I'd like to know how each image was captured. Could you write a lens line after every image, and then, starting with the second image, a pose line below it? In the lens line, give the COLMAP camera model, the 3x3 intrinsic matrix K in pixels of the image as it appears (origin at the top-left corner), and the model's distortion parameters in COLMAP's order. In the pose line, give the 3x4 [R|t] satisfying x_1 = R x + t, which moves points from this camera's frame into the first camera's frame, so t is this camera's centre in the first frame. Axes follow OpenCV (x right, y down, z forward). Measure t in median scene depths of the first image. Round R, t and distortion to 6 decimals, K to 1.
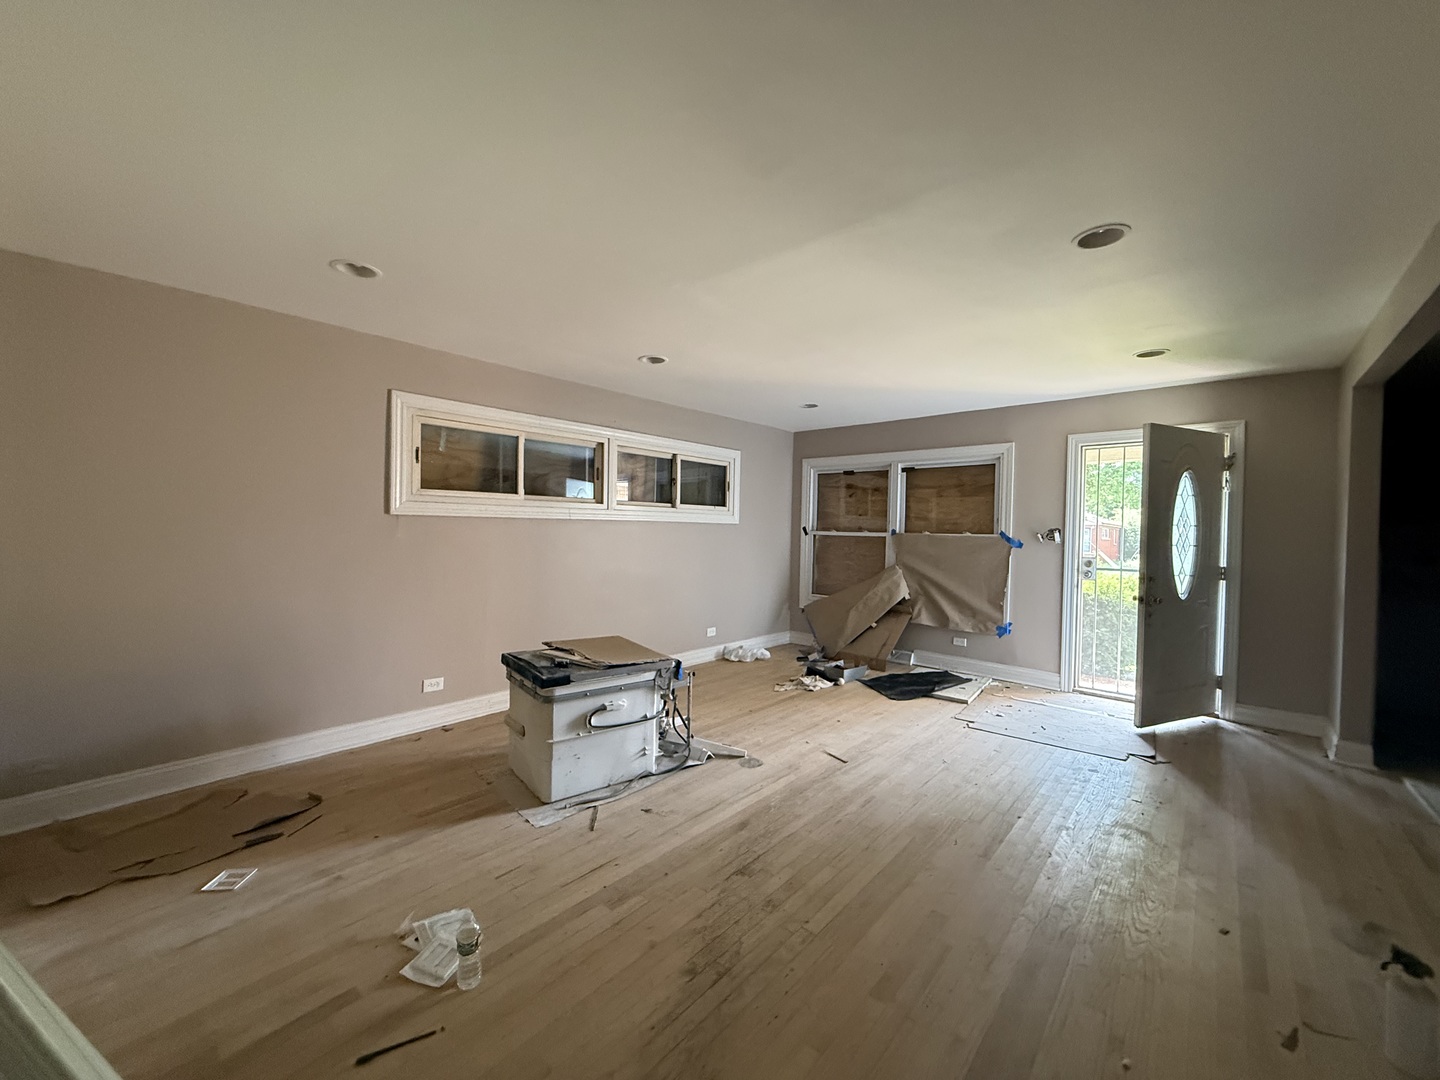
lens RADIAL K [[573.8, 0, 716.5], [0, 573.8, 539.2], [0, 0, 1]] dist [-0.002007, -0.000430]
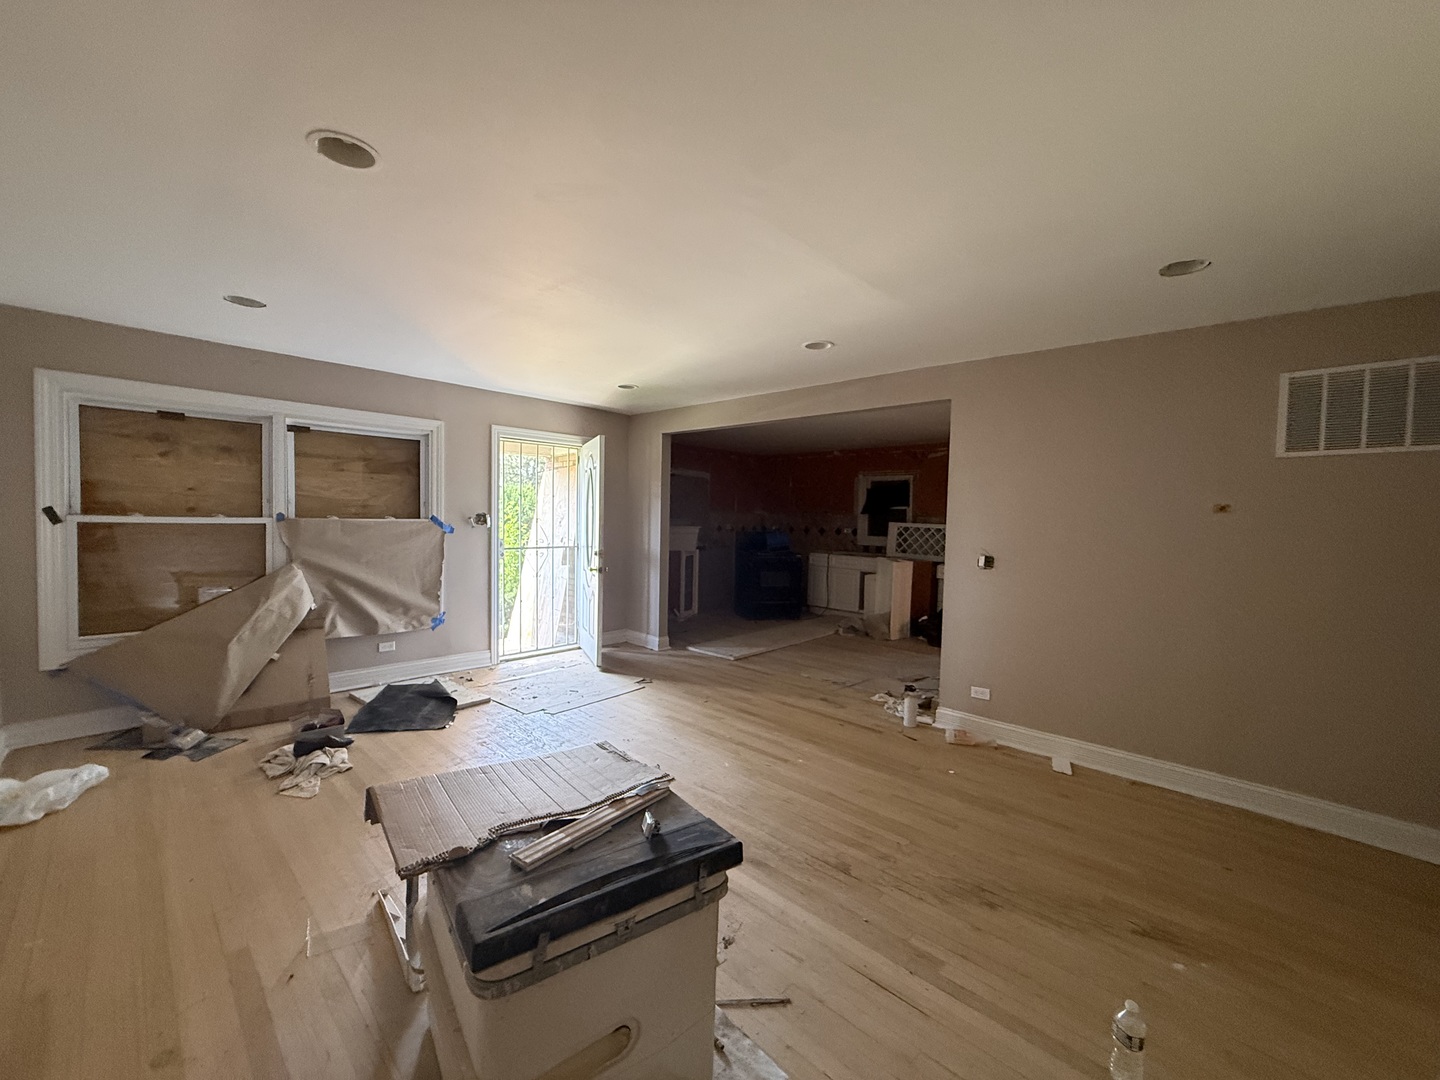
lens RADIAL K [[573.8, 0, 714.3], [0, 573.8, 539.8], [0, 0, 1]] dist [-0.002007, -0.000430]
pose [[0.031756, -0.059422, 0.997728, -0.394290], [-0.004545, 0.998212, 0.059596, -0.030669], [-0.999485, -0.006427, 0.031429, 0.495138]]
